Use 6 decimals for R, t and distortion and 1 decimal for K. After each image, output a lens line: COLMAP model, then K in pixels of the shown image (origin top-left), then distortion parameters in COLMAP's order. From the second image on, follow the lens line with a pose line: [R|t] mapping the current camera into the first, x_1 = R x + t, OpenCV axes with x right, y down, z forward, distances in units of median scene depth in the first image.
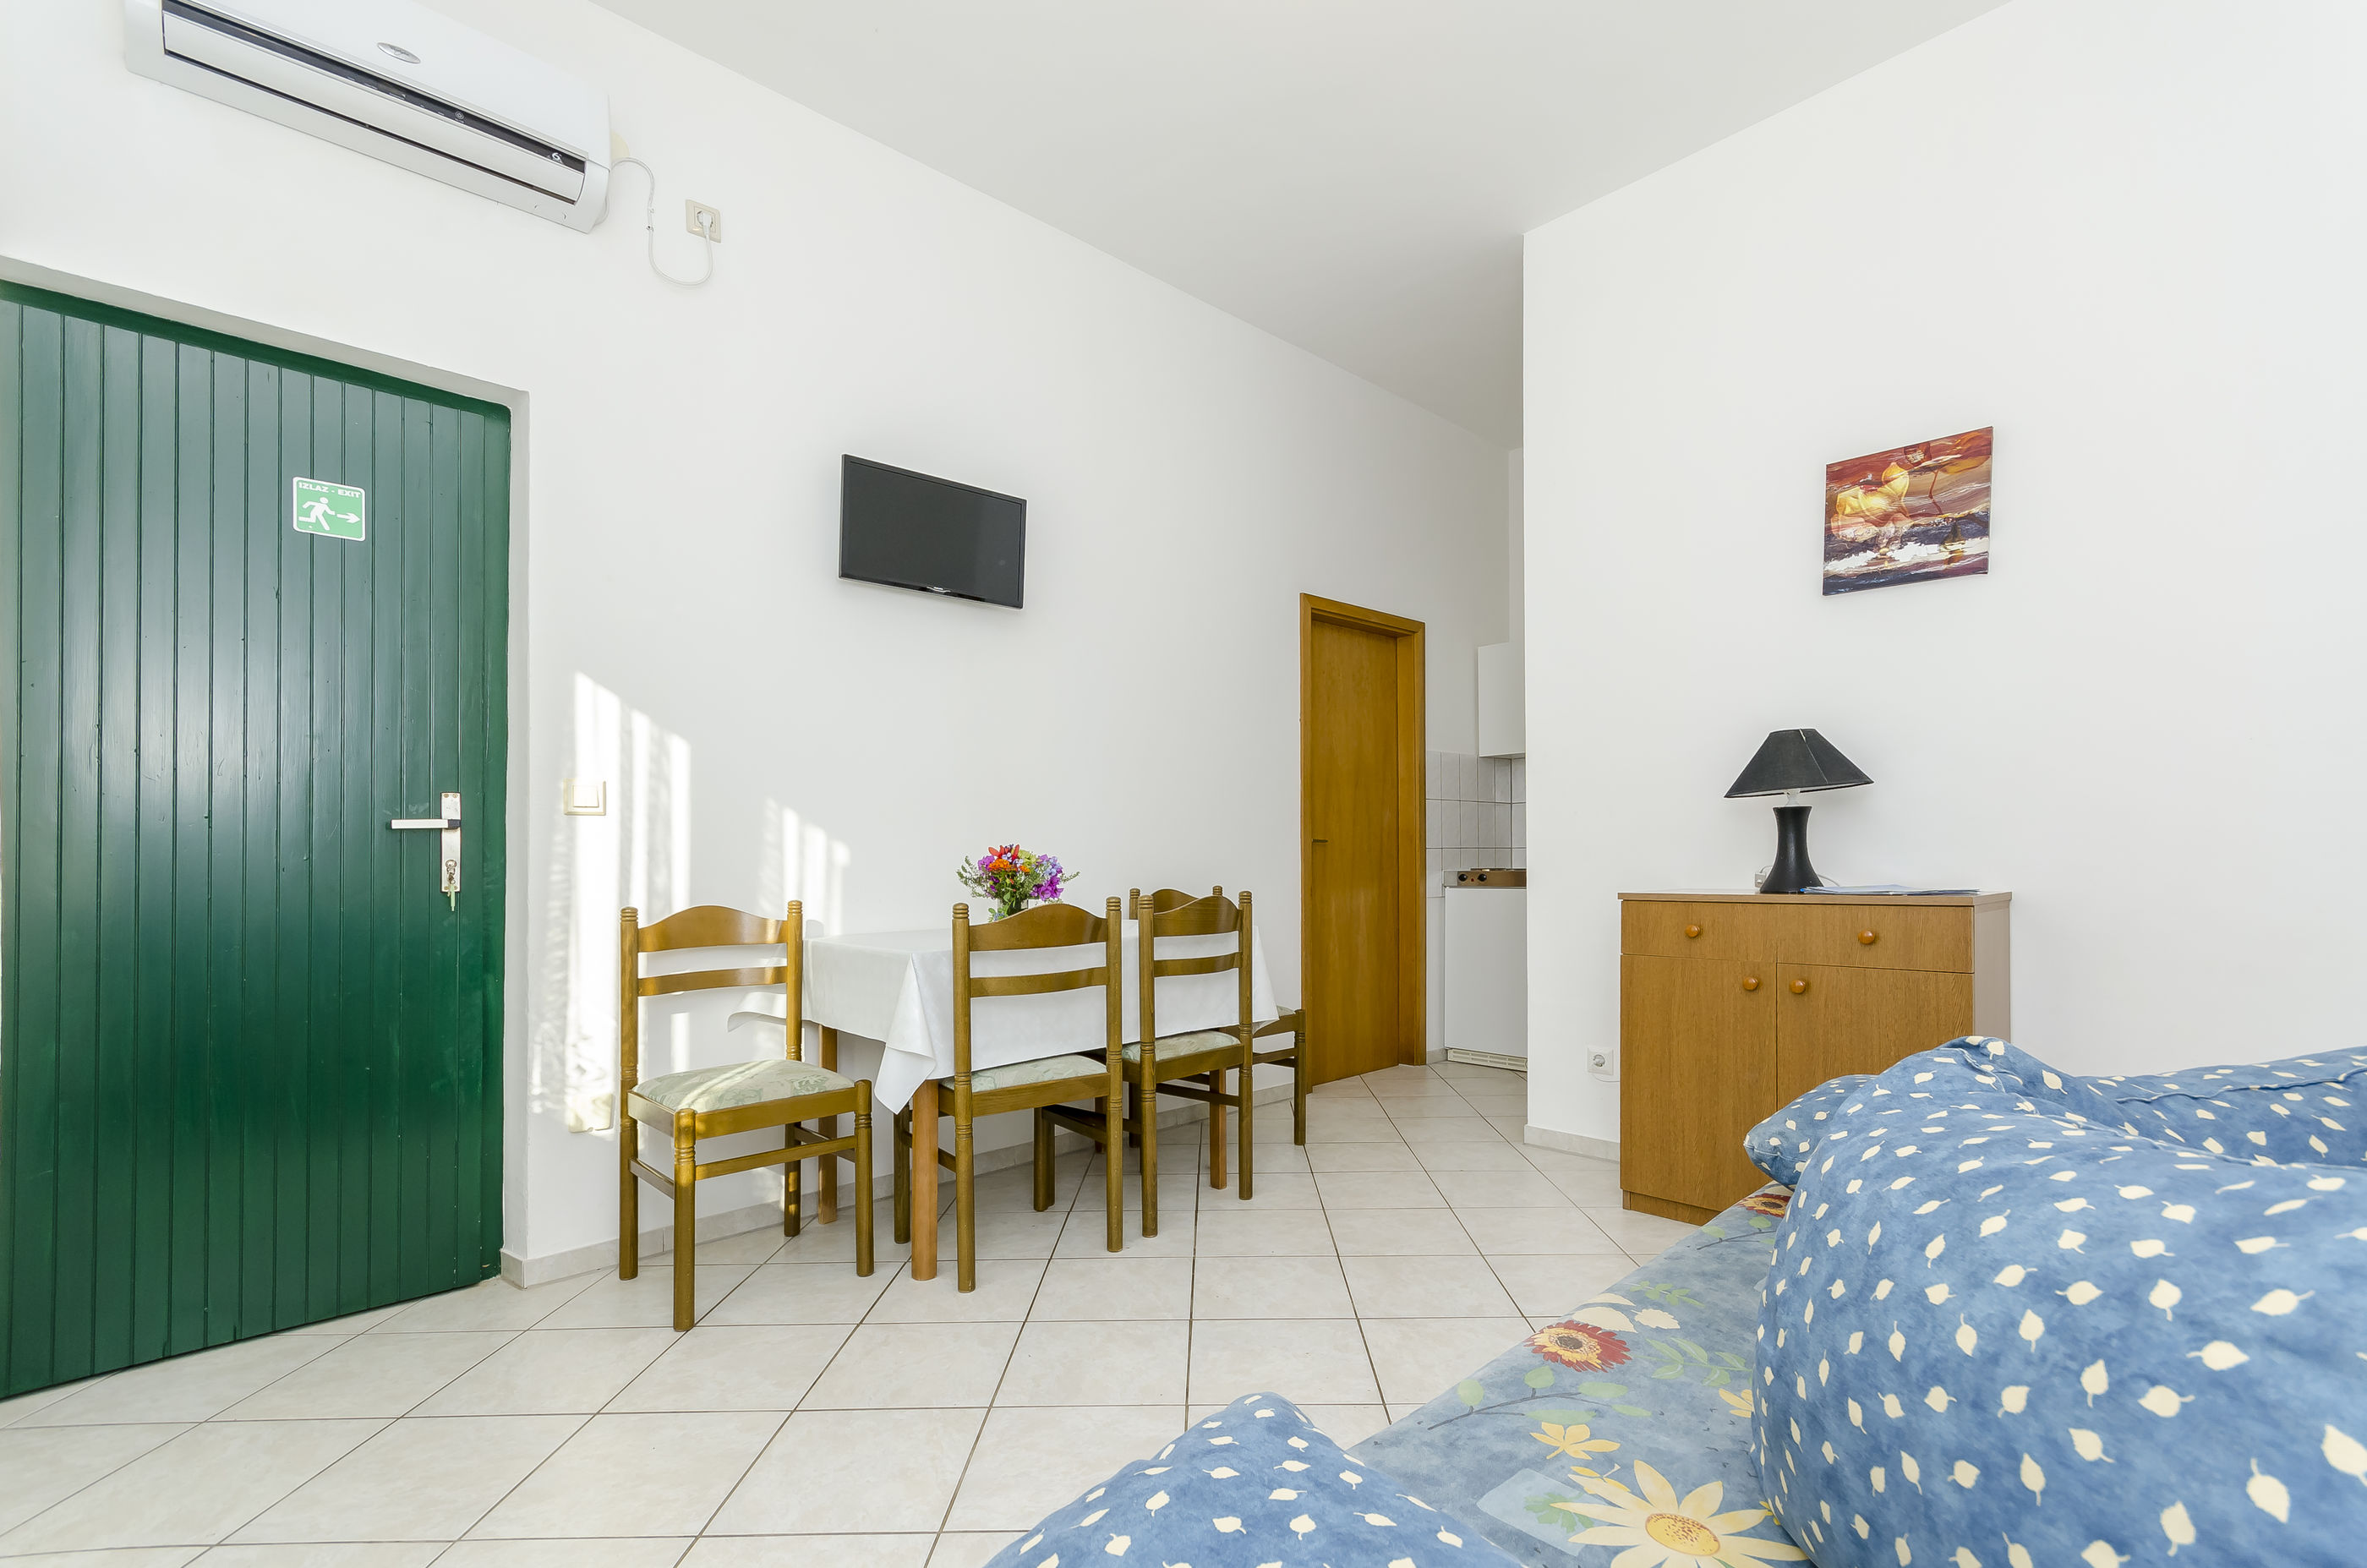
lens RADIAL K [[1021.6, 0, 1219.5], [0, 1021.6, 829.7], [0, 0, 1]] dist [0.000969, 0.000379]
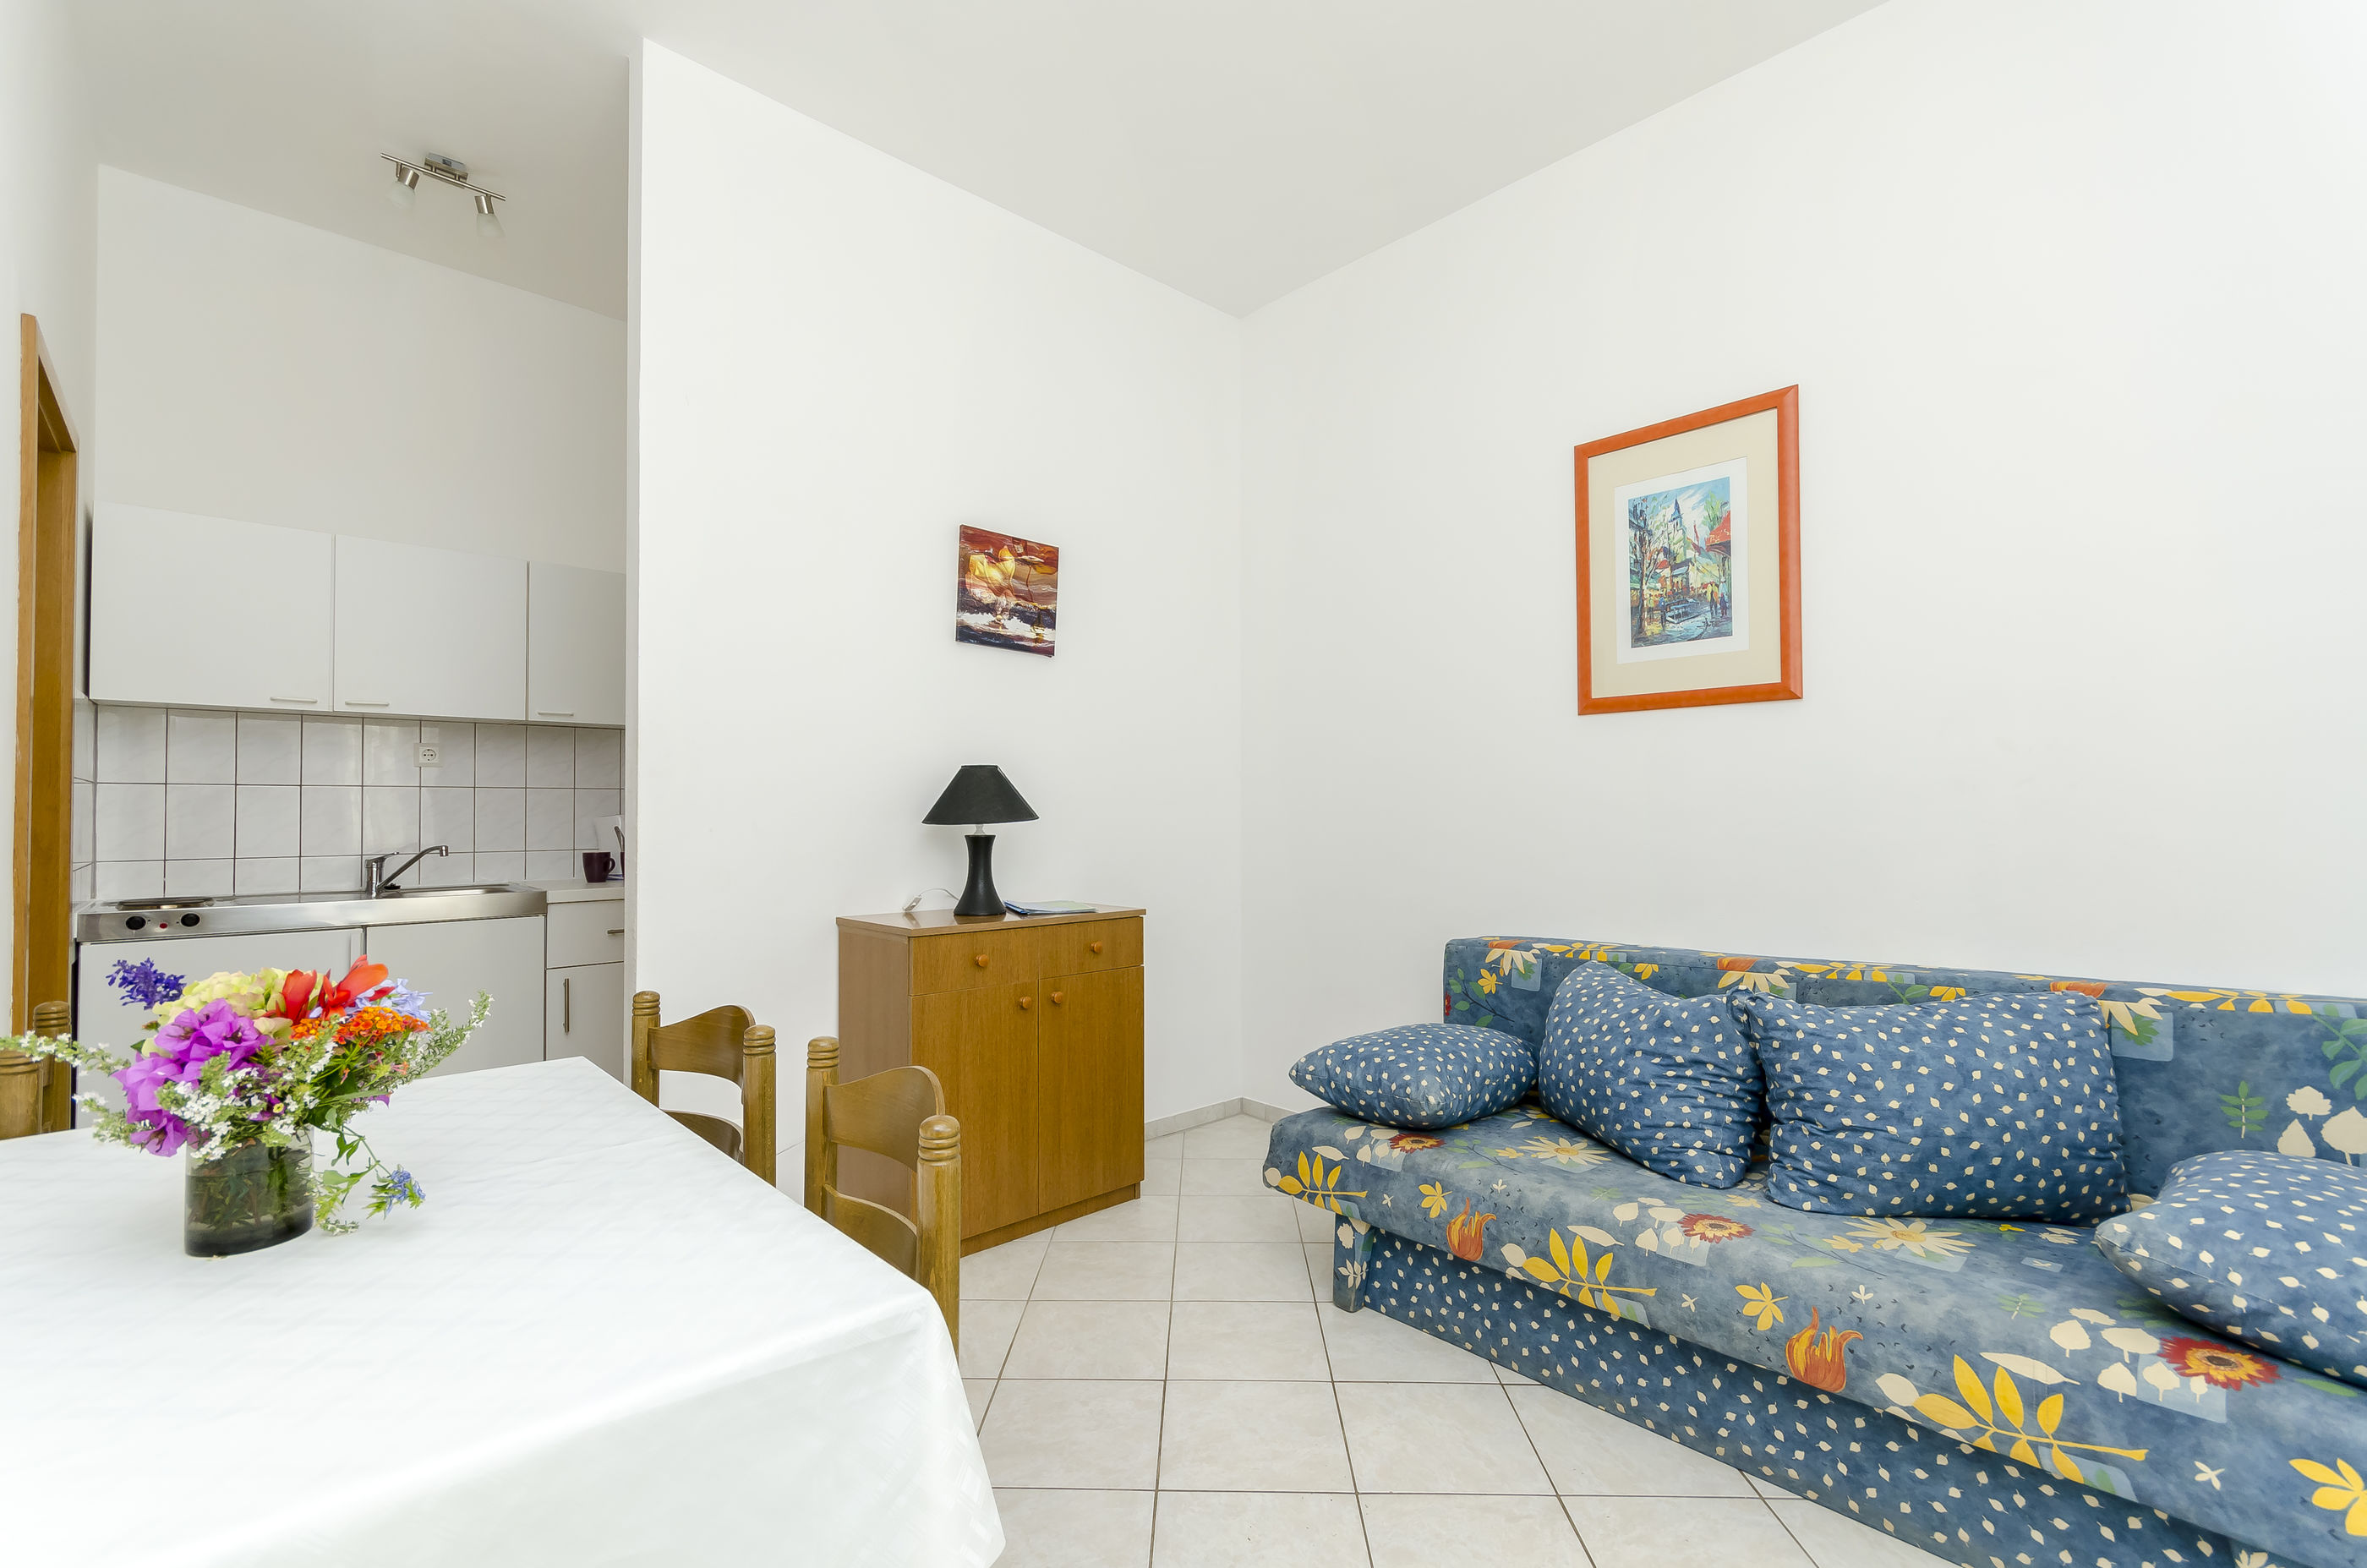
lens RADIAL K [[1053.2, 0, 1188.2], [0, 1053.2, 784.1], [0, 0, 1]] dist [-0.001140, 0.010540]
pose [[0.027690, 0.038716, 0.998867, -0.568728], [-0.028202, 0.998882, -0.037934, -0.041219], [-0.999219, -0.027119, 0.028751, 0.761700]]
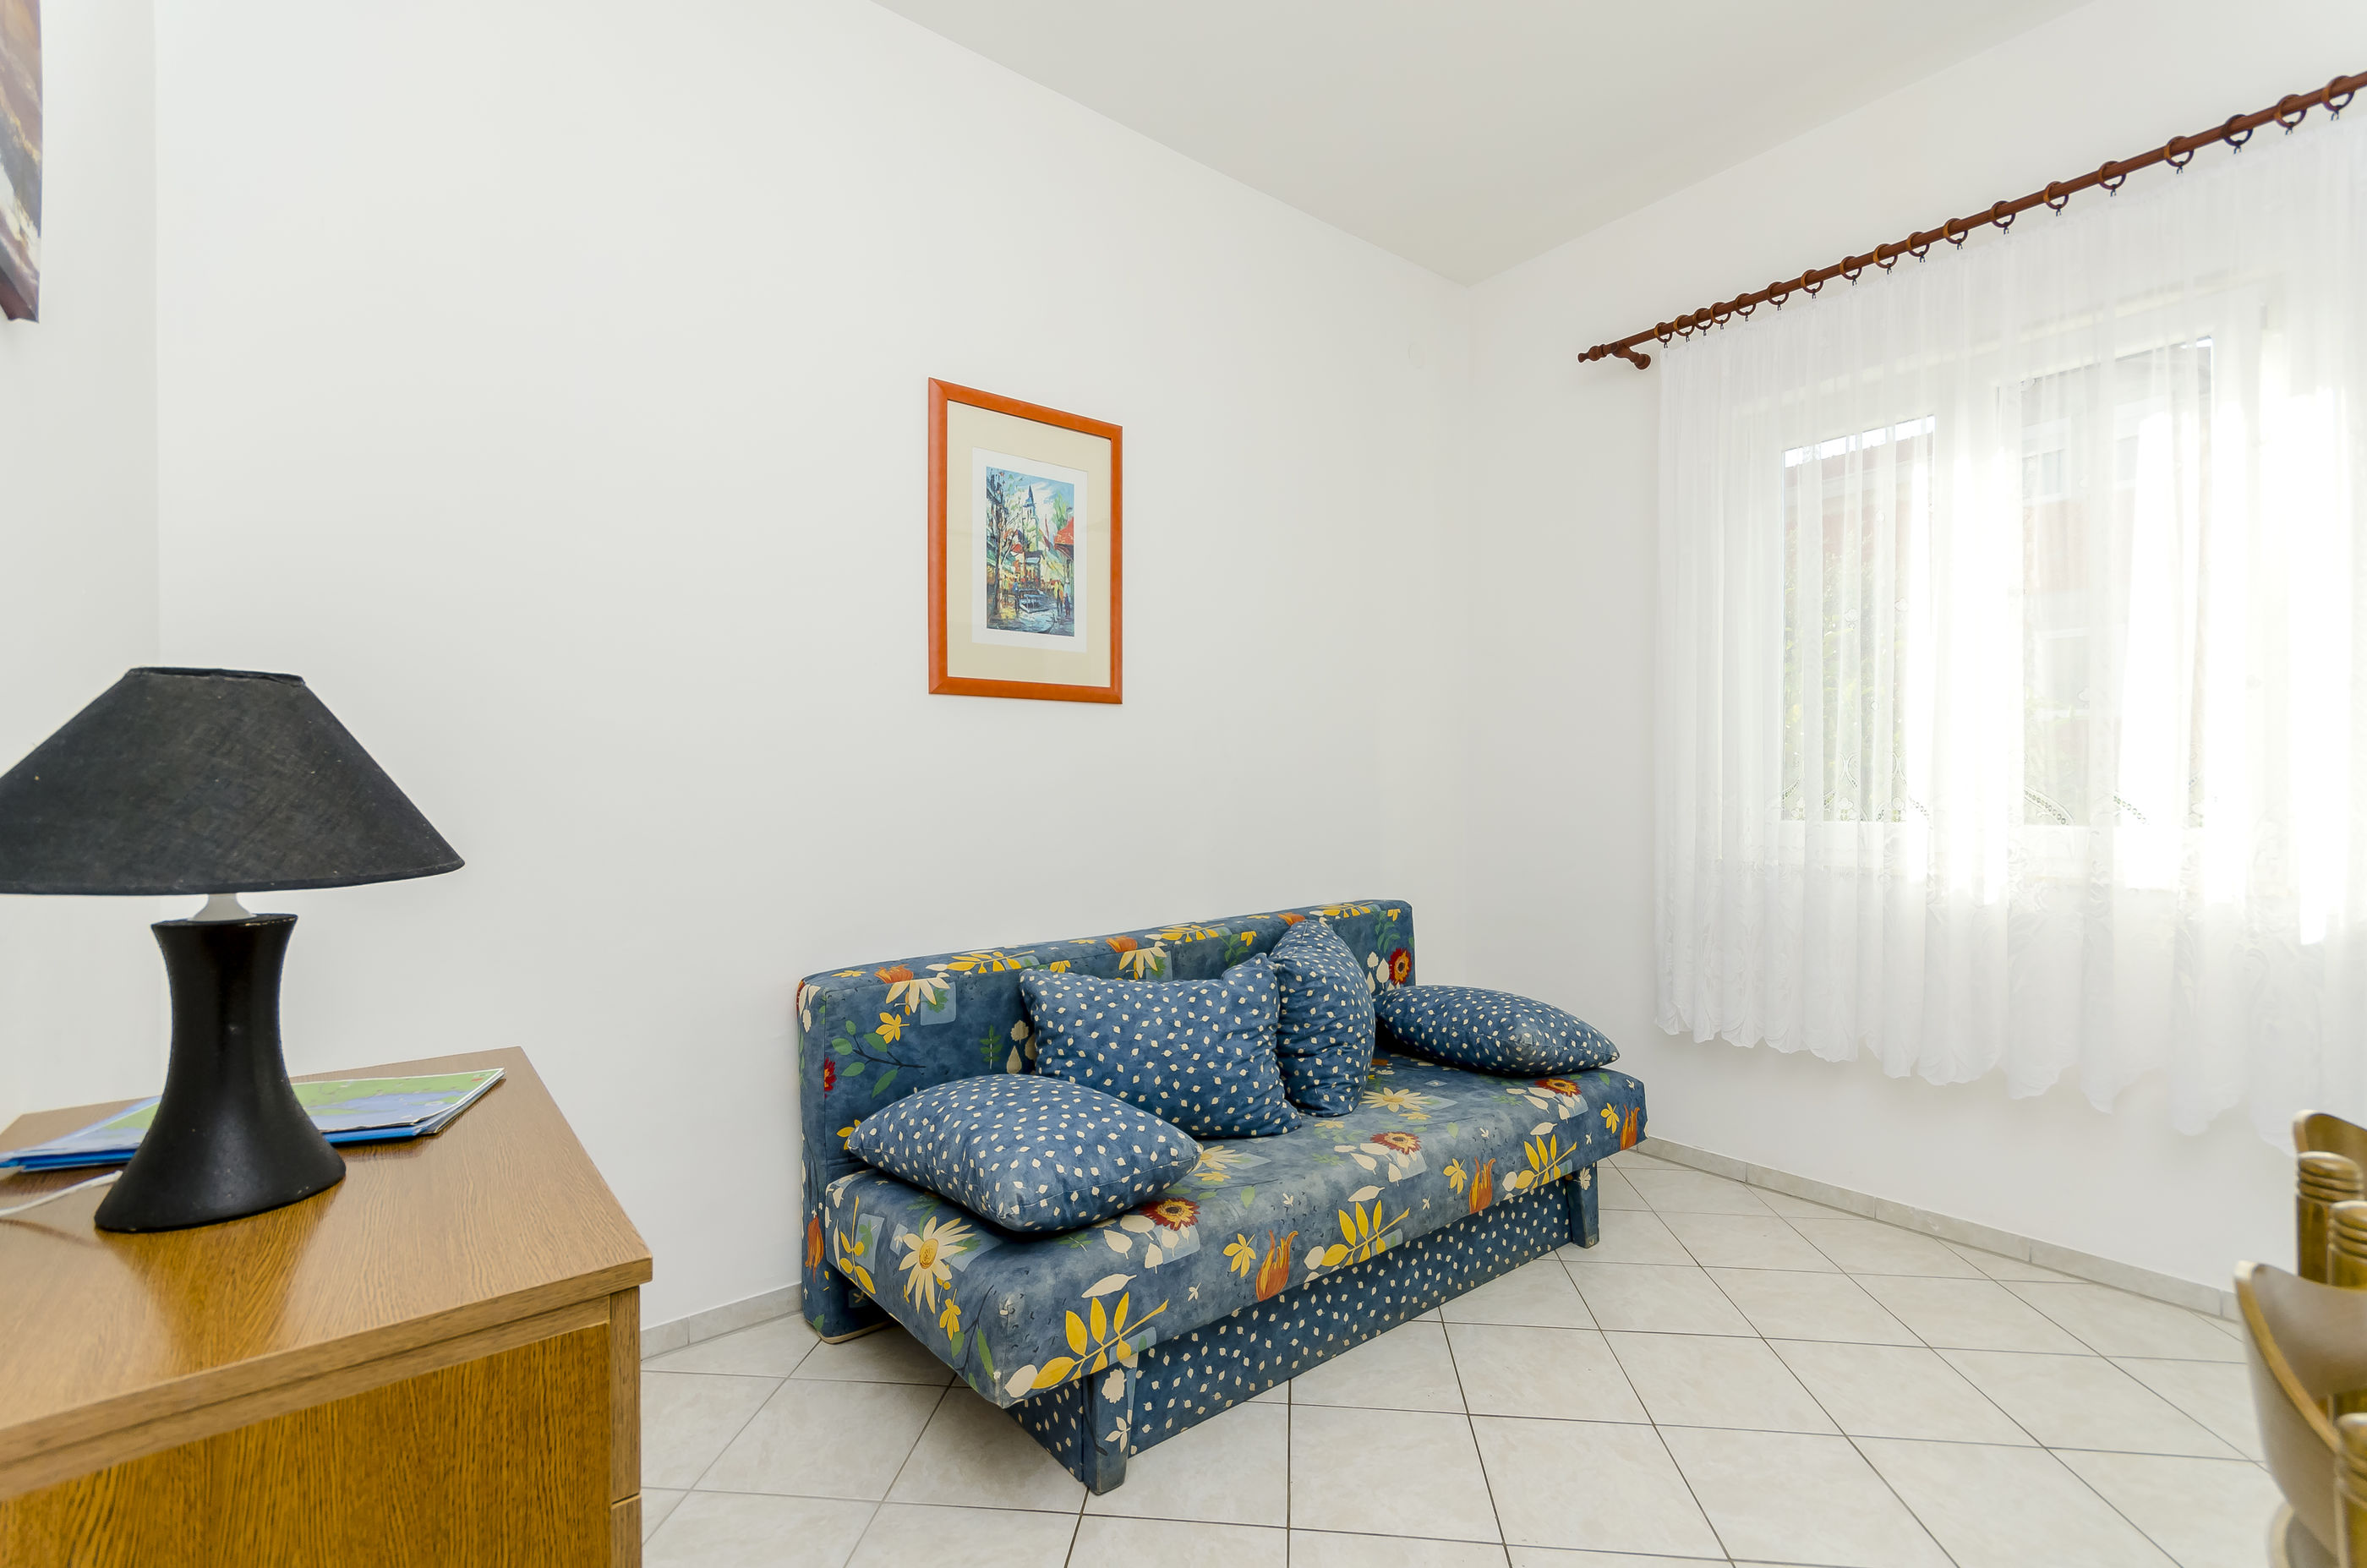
lens RADIAL K [[1053.2, 0, 1188.2], [0, 1053.2, 784.1], [0, 0, 1]] dist [-0.001140, 0.010540]
pose [[-0.995344, 0.014421, 0.095300, 0.231642], [0.011371, 0.999408, -0.032475, -0.051961], [-0.095712, -0.031241, -0.994919, 1.311661]]
